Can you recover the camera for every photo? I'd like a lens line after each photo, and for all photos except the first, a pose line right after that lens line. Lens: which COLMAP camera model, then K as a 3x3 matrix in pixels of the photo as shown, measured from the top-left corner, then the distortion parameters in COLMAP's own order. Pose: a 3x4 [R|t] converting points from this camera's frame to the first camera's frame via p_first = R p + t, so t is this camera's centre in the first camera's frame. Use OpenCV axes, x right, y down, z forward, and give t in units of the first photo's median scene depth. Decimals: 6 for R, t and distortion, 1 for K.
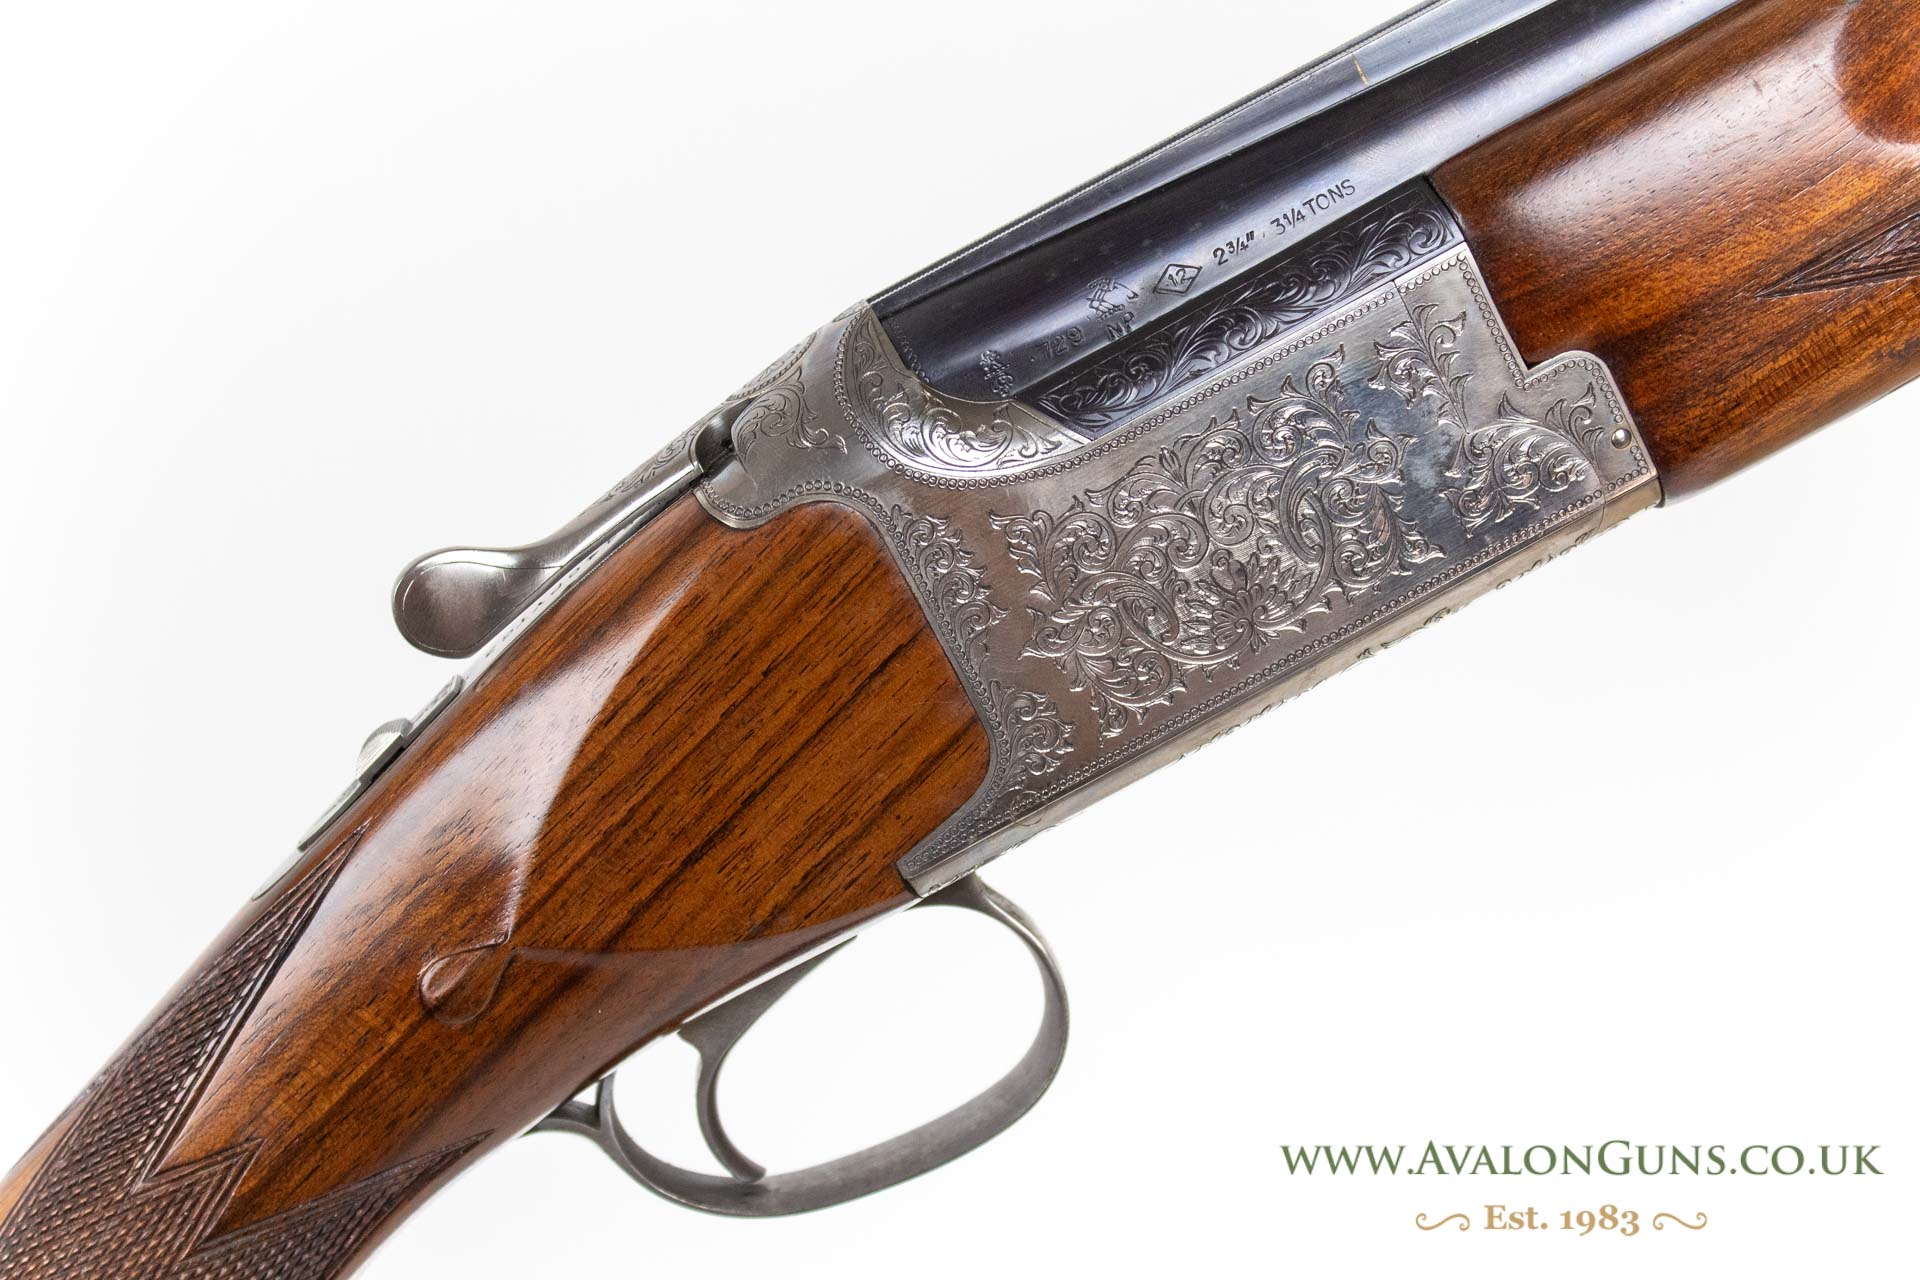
lens RADIAL K [[3503.8, 0, 961.1], [0, 3503.8, 637.3], [0, 0, 1]] dist [0.064822, 0.000000]
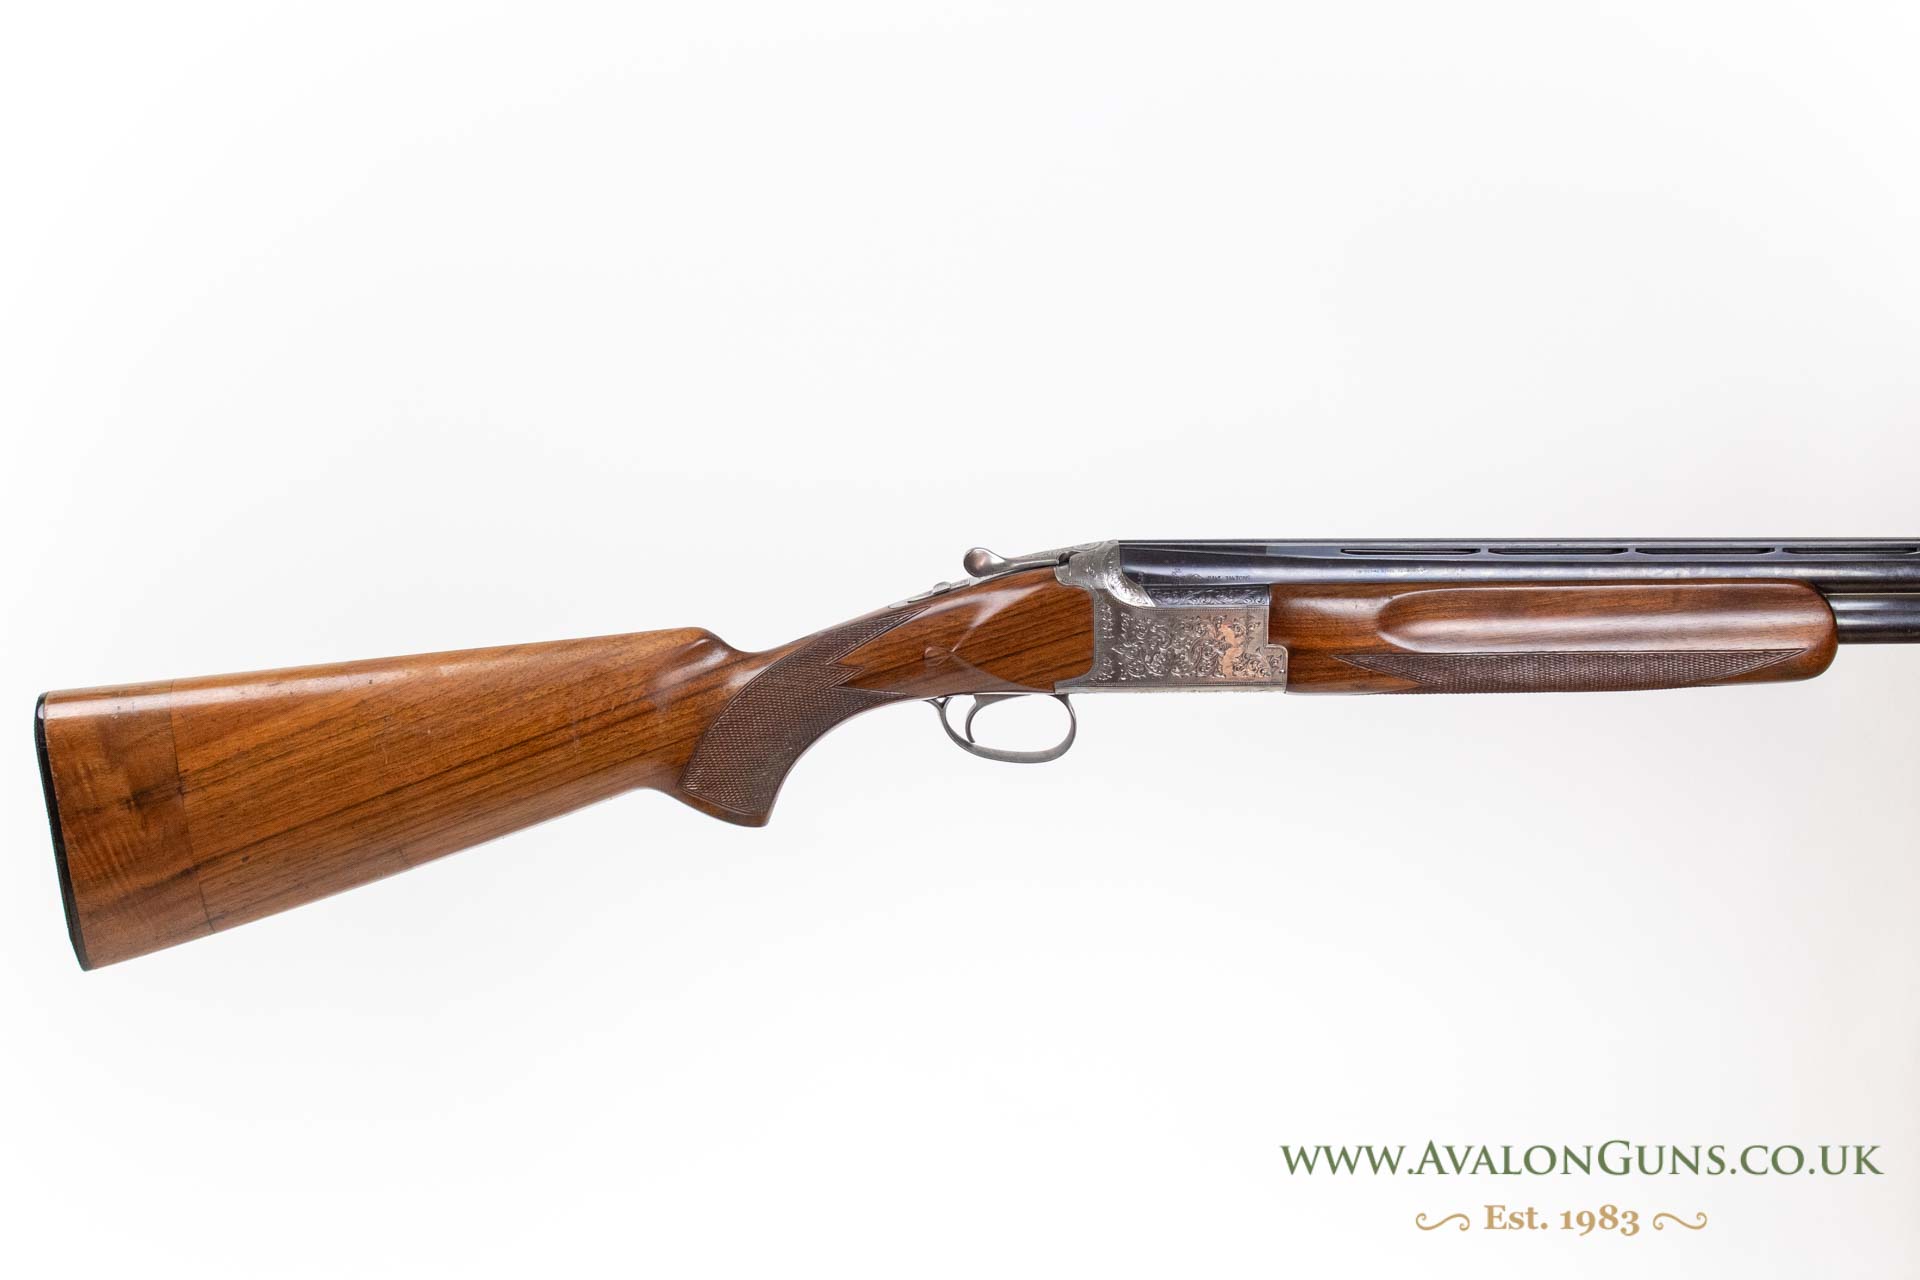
lens RADIAL K [[3121.2, 0, 958.0], [0, 3121.2, 641.0], [0, 0, 1]] dist [0.017566, 0.000000]
pose [[0.884826, 0.465088, 0.027863, -0.220518], [-0.465760, 0.884513, 0.026558, -0.013731], [-0.012294, -0.036477, 0.999259, -2.281456]]
